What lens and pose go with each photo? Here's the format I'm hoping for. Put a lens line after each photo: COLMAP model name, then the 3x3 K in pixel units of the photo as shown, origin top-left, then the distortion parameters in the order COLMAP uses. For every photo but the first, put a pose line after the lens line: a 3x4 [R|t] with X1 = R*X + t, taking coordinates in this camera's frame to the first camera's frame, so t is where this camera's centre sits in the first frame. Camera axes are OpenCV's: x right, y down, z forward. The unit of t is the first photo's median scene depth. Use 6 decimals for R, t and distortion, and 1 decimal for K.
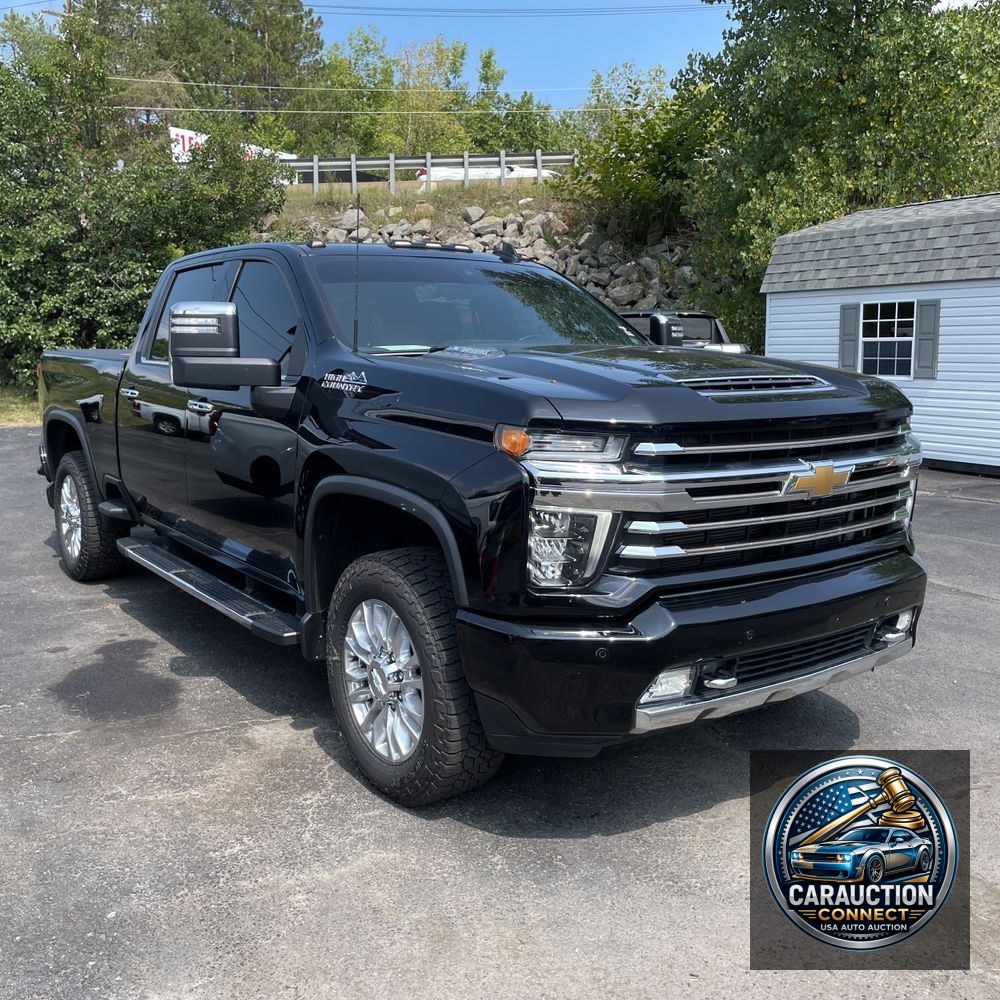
lens RADIAL K [[1004.6, 0, 501.4], [0, 1004.6, 503.0], [0, 0, 1]] dist [0.057669, -0.096335]
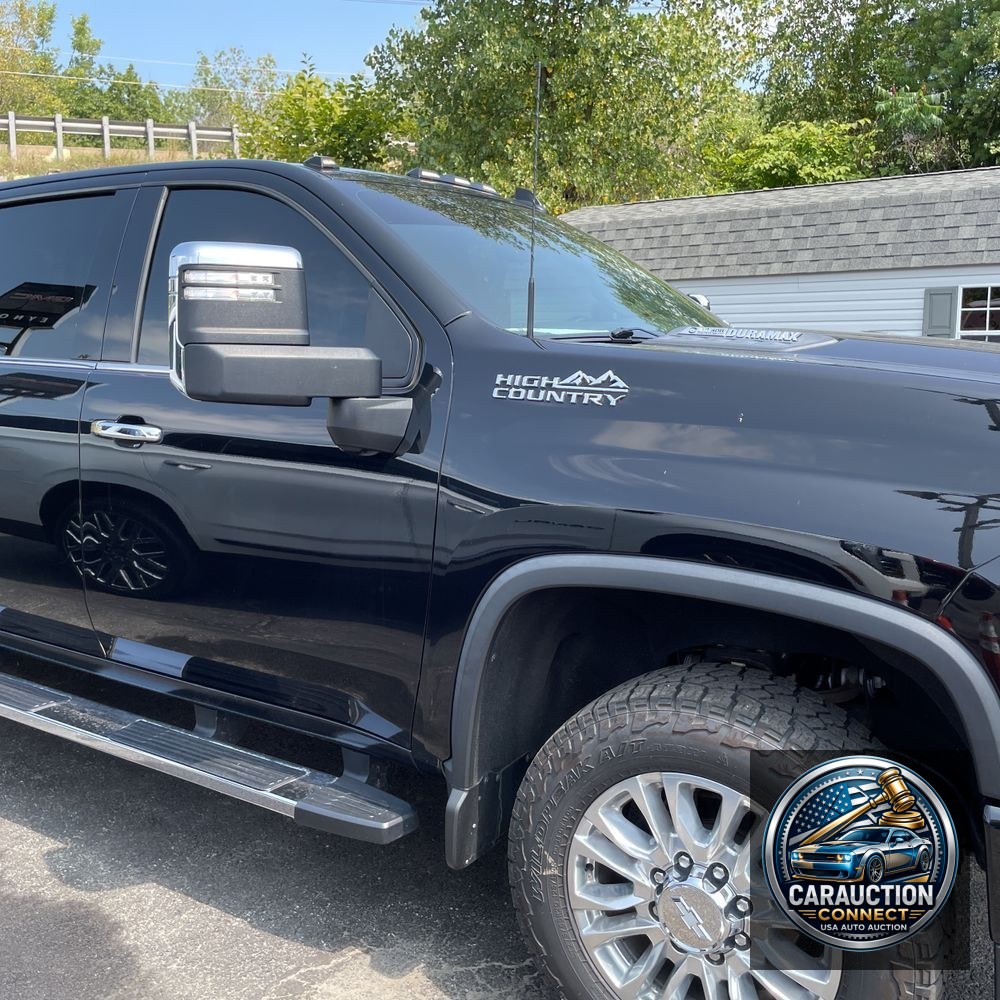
lens RADIAL K [[1016.3, 0, 518.5], [0, 1016.3, 495.8], [0, 0, 1]] dist [0.046237, -0.065079]
pose [[0.928835, -0.049129, 0.367222, -0.088115], [0.051282, 0.998677, 0.003897, -0.014231], [-0.366927, 0.015212, 0.930125, 0.106604]]
